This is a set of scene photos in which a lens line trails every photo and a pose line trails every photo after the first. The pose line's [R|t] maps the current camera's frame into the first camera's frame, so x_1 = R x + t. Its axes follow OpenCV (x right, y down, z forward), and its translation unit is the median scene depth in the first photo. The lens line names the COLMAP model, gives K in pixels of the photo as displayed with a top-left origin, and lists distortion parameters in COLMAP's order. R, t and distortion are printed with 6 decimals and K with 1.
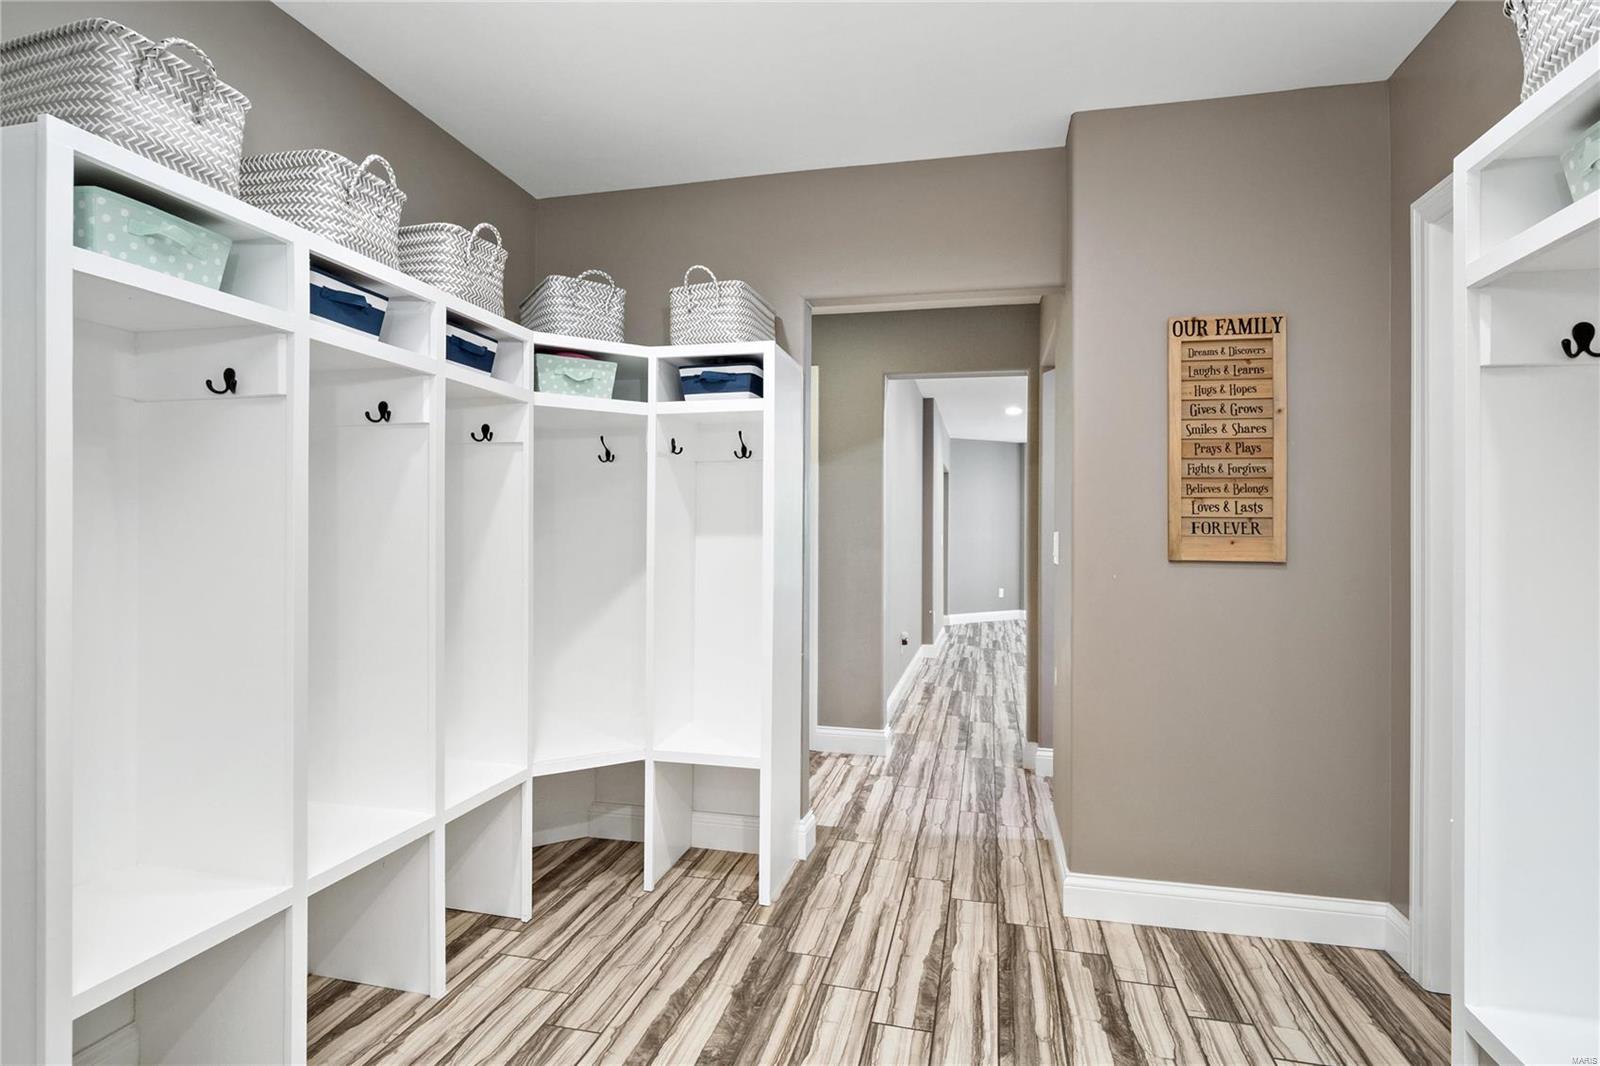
lens RADIAL K [[816.2, 0, 800.0], [0, 816.2, 533.0], [0, 0, 1]] dist [-0.002713, -0.000726]
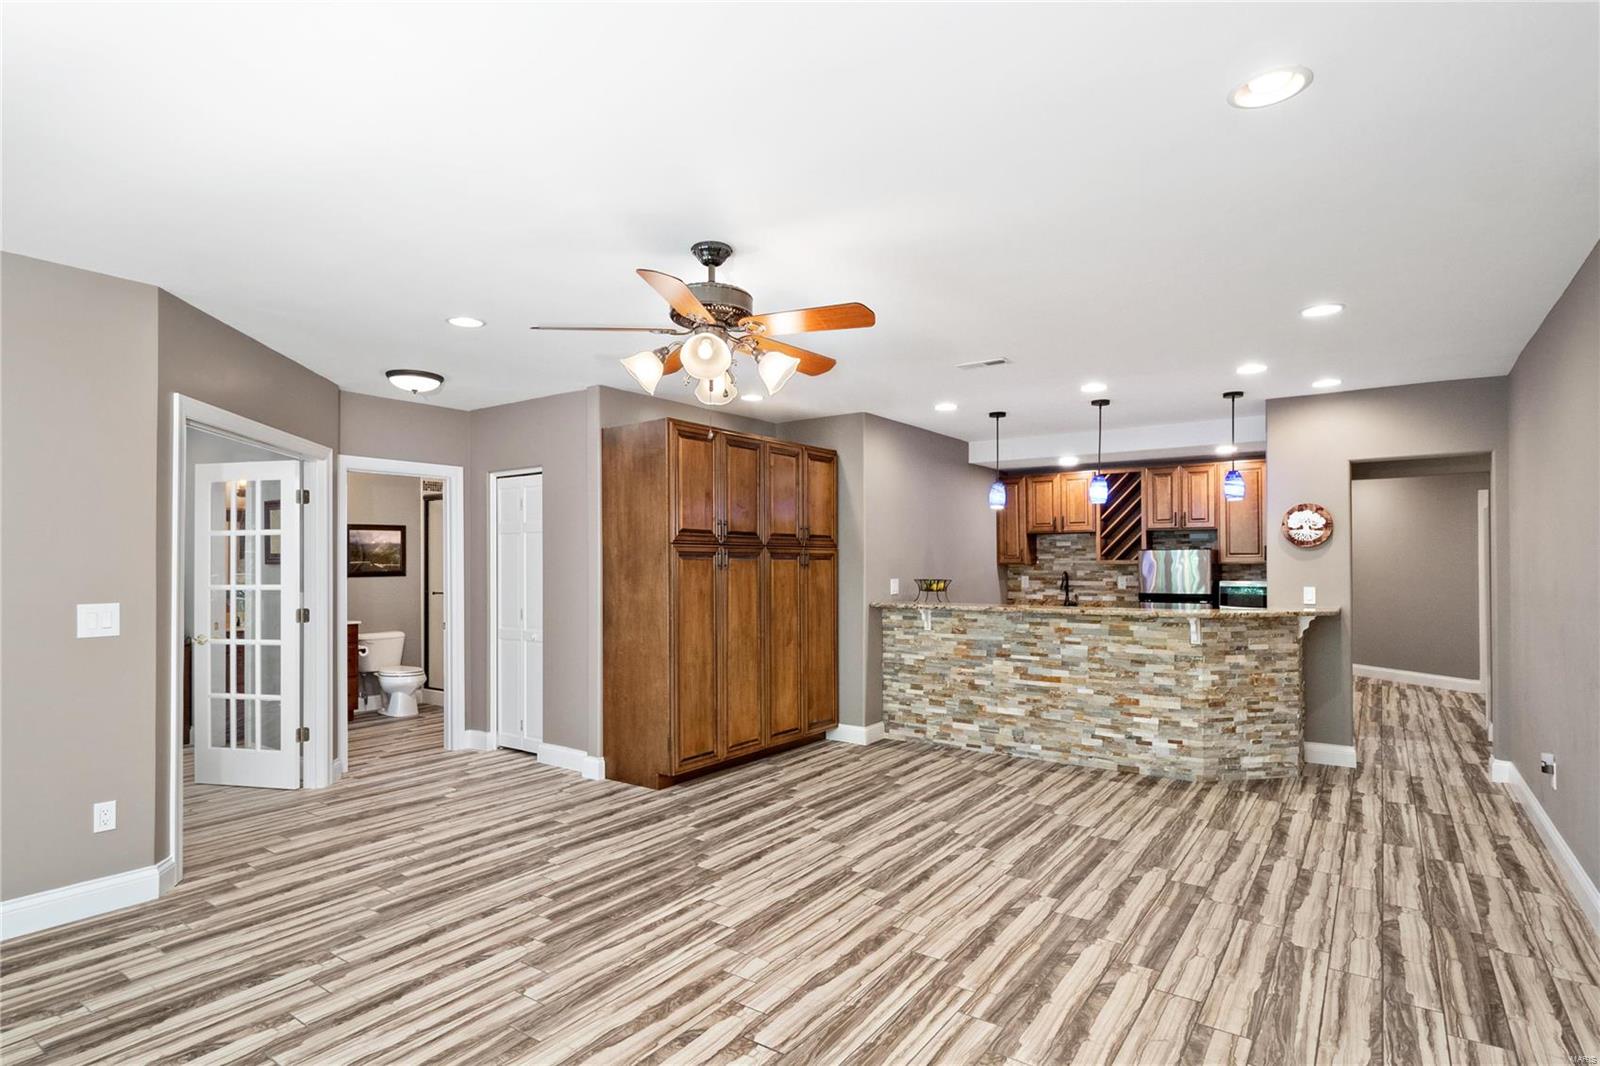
lens RADIAL K [[826.5, 0, 795.2], [0, 826.5, 555.2], [0, 0, 1]] dist [-0.005144, 0.000470]
pose [[-0.925245, -0.001862, 0.379366, 0.749779], [-0.006395, 0.999922, -0.010691, -0.040621], [-0.379317, -0.012318, -0.925185, 3.184437]]
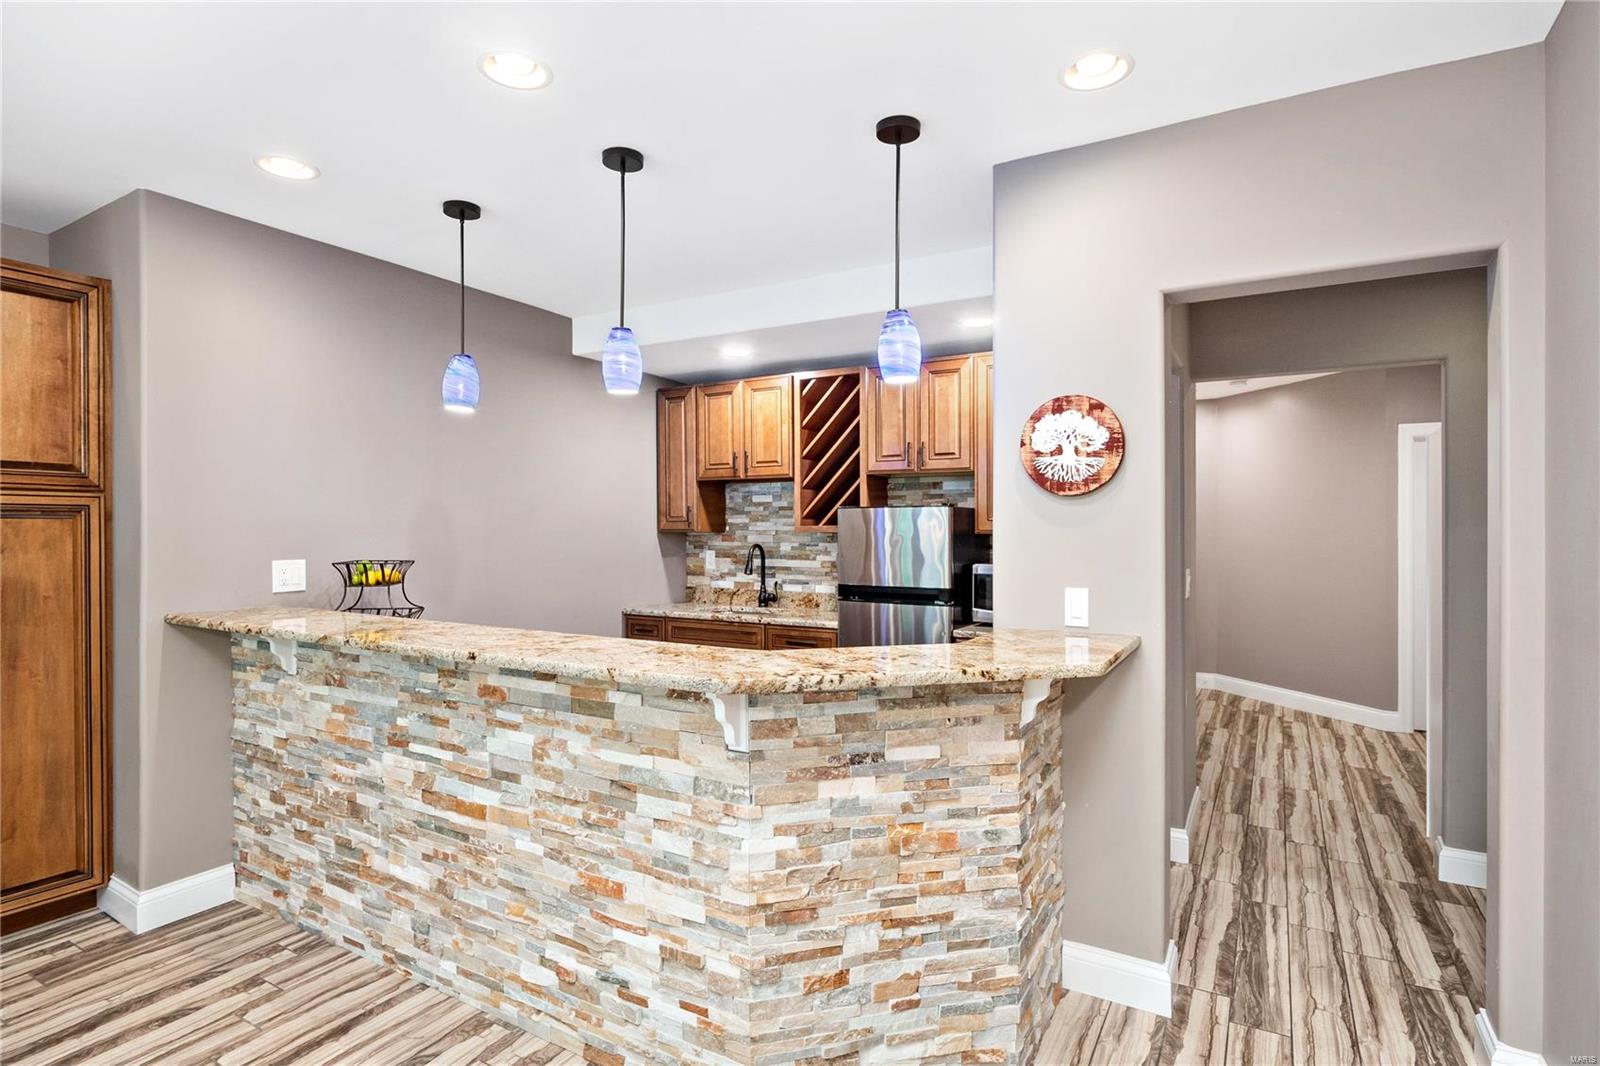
lens RADIAL K [[813.8, 0, 794.1], [0, 813.8, 526.4], [0, 0, 1]] dist [0.001230, -0.000598]
pose [[-0.953428, -0.010283, 0.301445, 0.443537], [-0.012669, 0.999902, -0.005960, -0.047174], [-0.301354, -0.009501, -0.953465, 2.010595]]
